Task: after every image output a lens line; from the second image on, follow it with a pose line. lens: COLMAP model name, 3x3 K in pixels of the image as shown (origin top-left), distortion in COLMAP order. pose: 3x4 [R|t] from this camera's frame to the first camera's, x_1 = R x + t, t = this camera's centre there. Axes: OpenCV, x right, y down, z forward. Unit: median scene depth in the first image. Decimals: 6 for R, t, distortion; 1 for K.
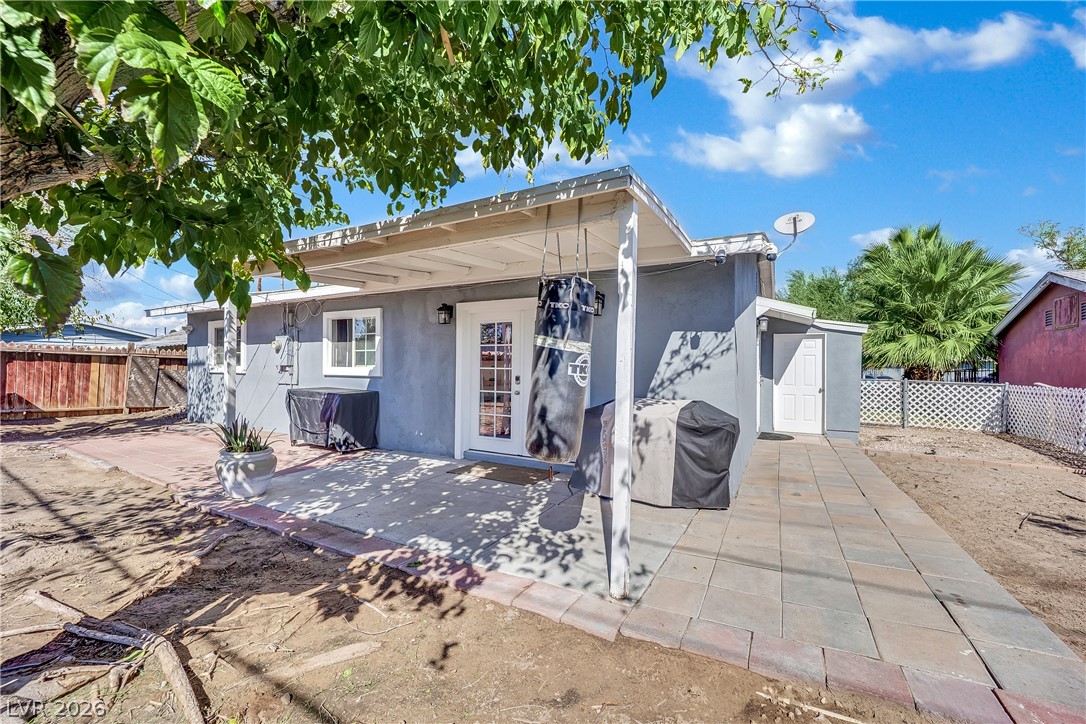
lens RADIAL K [[452.5, 0, 533.1], [0, 452.5, 365.5], [0, 0, 1]] dist [-0.021055, 0.000164]
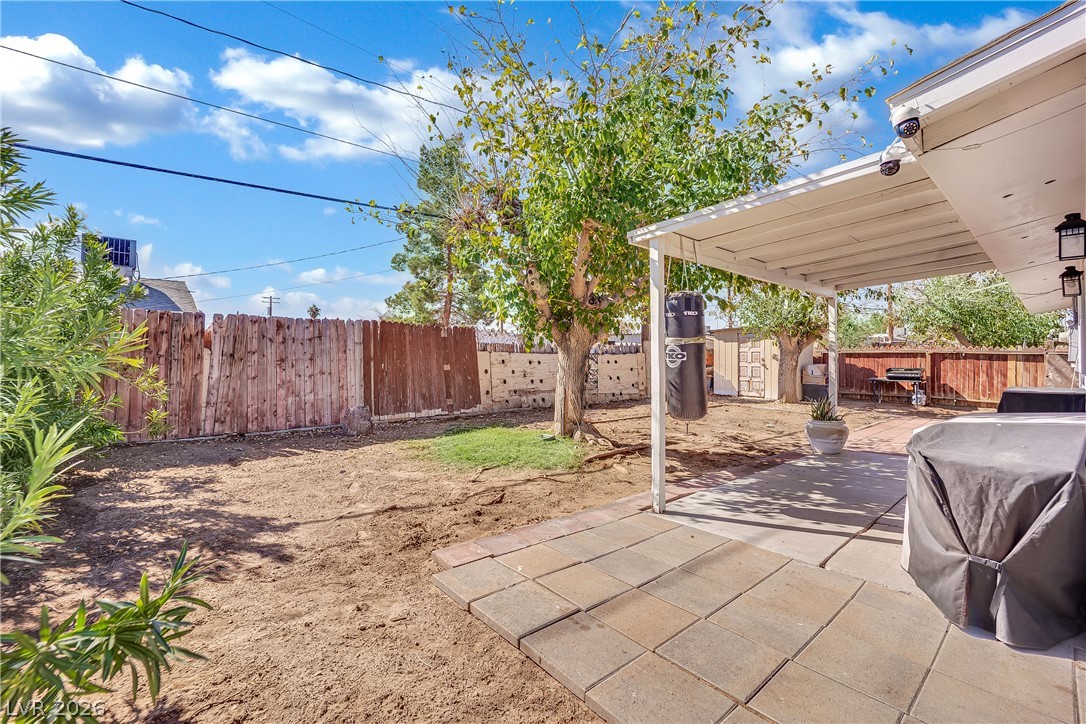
lens RADIAL K [[452.5, 0, 533.1], [0, 452.5, 365.5], [0, 0, 1]] dist [-0.021055, 0.000164]
pose [[-0.365978, -0.000318, -0.930623, 0.682839], [-0.008272, 0.999962, 0.002912, 0.017319], [0.930587, 0.008764, -0.365967, 0.458937]]
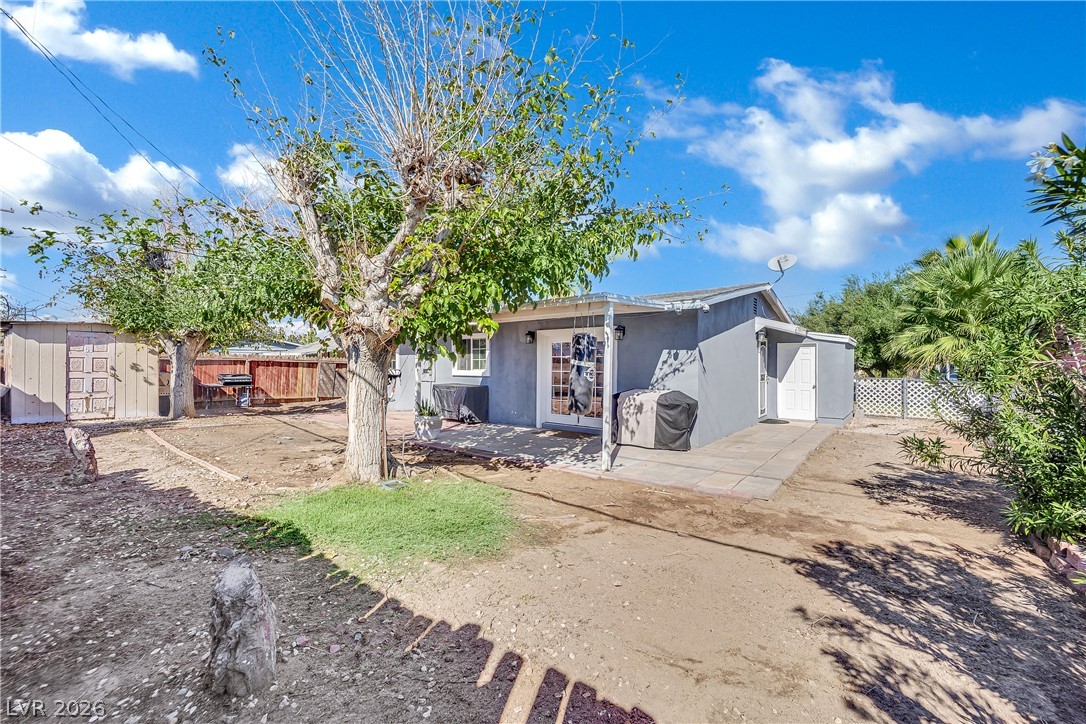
lens RADIAL K [[452.5, 0, 533.1], [0, 452.5, 365.5], [0, 0, 1]] dist [-0.021055, 0.000164]
pose [[0.984317, -0.004588, -0.176347, 0.096326], [0.005115, 0.999984, 0.002535, -0.017533], [0.176333, -0.003397, 0.984325, -0.560889]]
